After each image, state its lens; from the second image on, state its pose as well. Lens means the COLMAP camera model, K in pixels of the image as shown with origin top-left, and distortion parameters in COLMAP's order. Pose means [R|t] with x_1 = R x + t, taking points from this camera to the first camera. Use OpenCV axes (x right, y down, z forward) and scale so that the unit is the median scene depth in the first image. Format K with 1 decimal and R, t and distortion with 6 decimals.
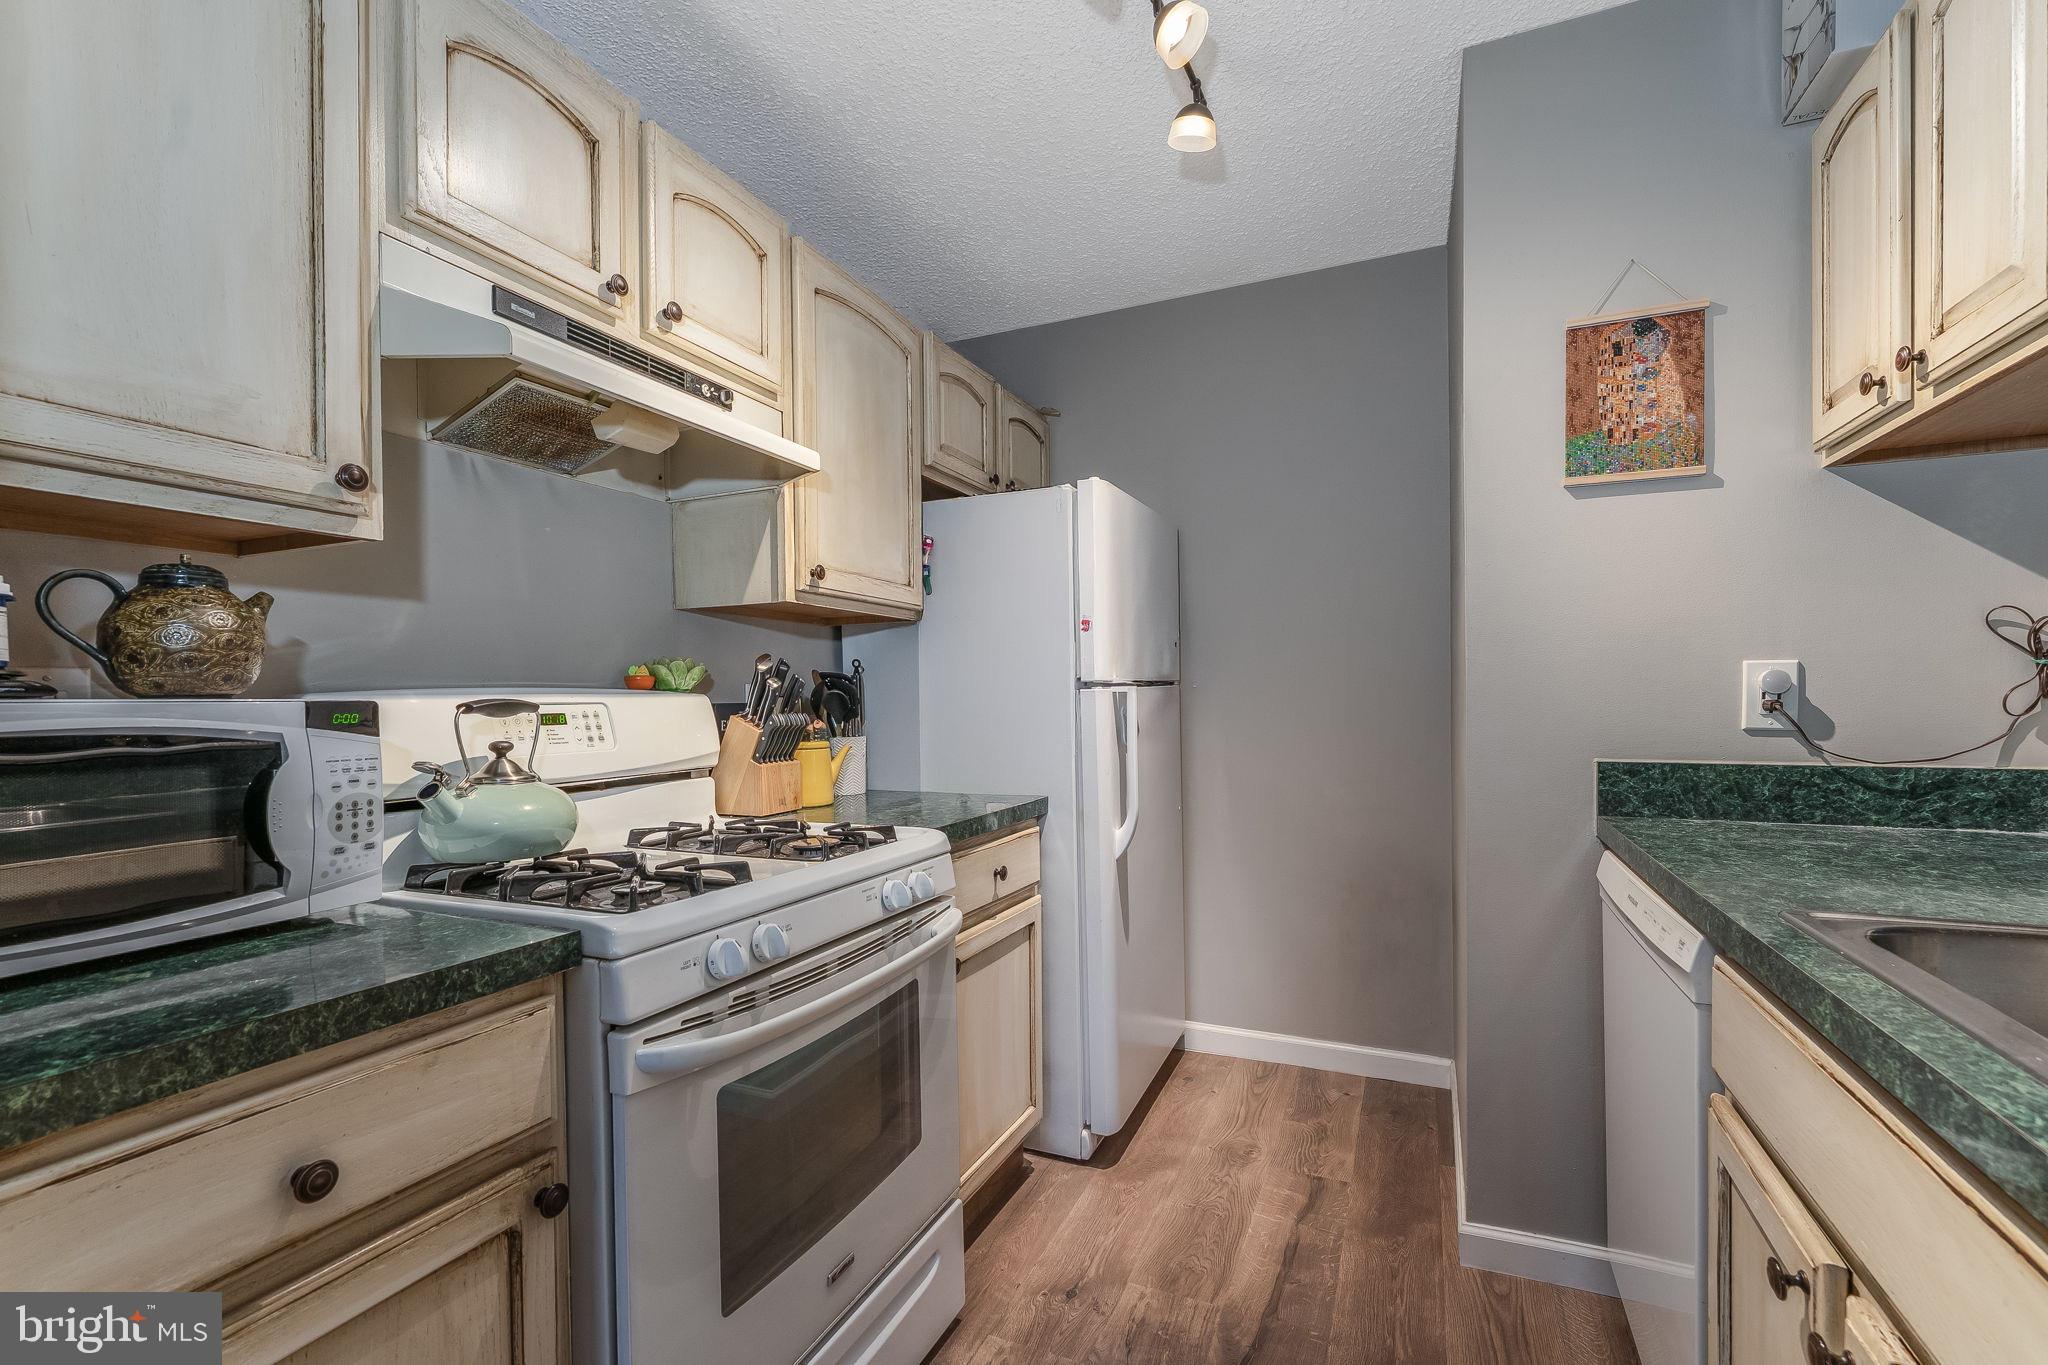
lens RADIAL K [[891.1, 0, 1023.7], [0, 891.1, 705.4], [0, 0, 1]] dist [0.001451, -0.000177]
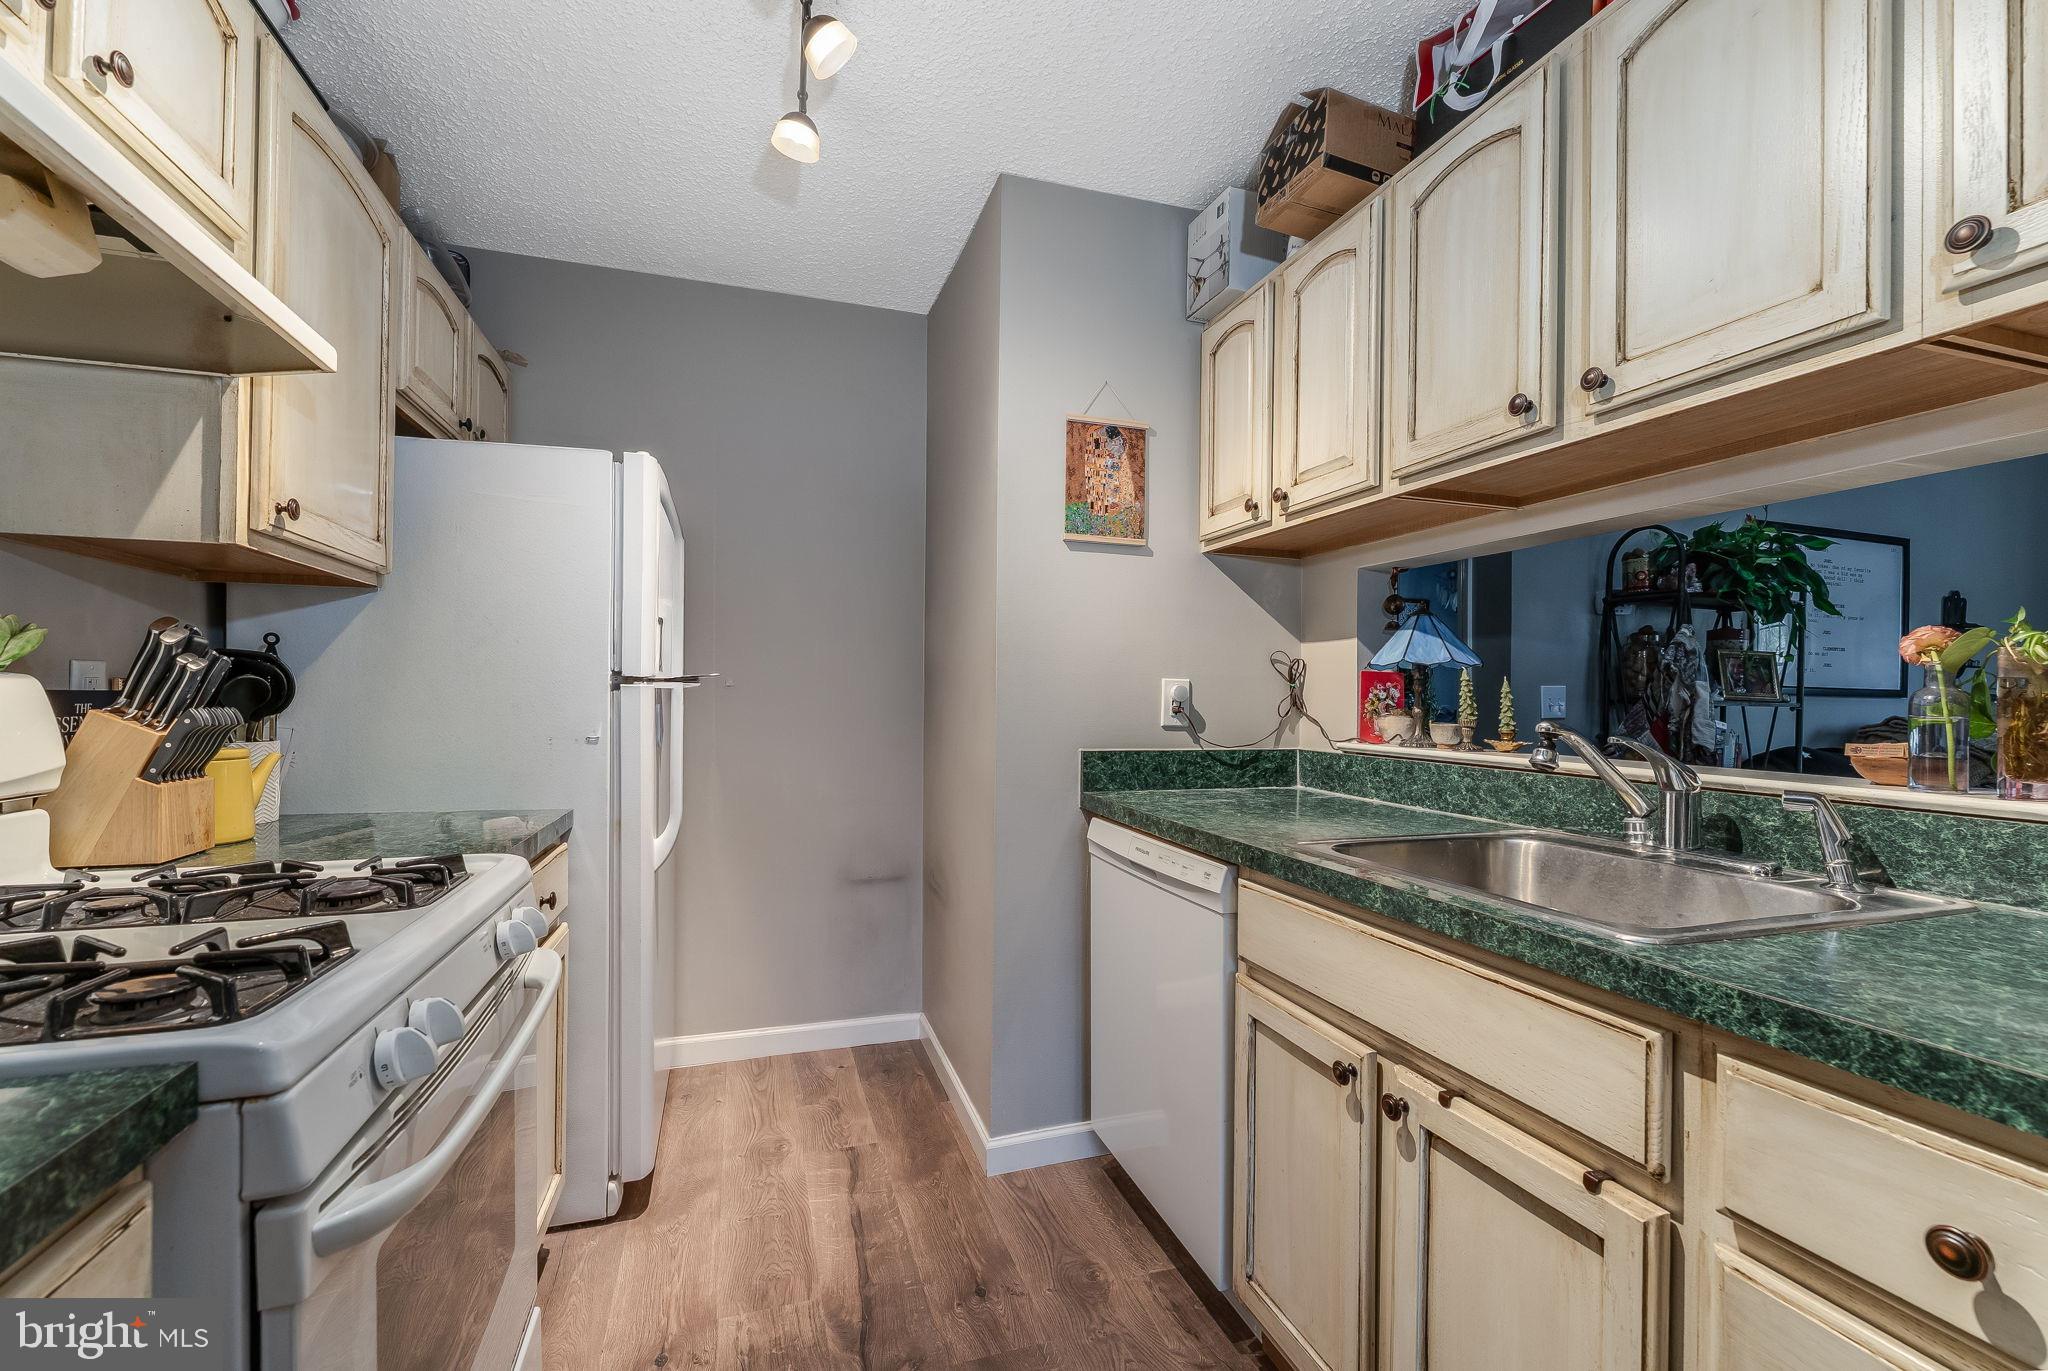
lens RADIAL K [[867.9, 0, 1019.8], [0, 867.9, 690.4], [0, 0, 1]] dist [0.004428, -0.000280]
pose [[0.741486, 0.024809, 0.670509, -0.283606], [-0.012502, 0.999654, -0.023162, 0.004072], [-0.670852, 0.008792, 0.741539, 0.106885]]
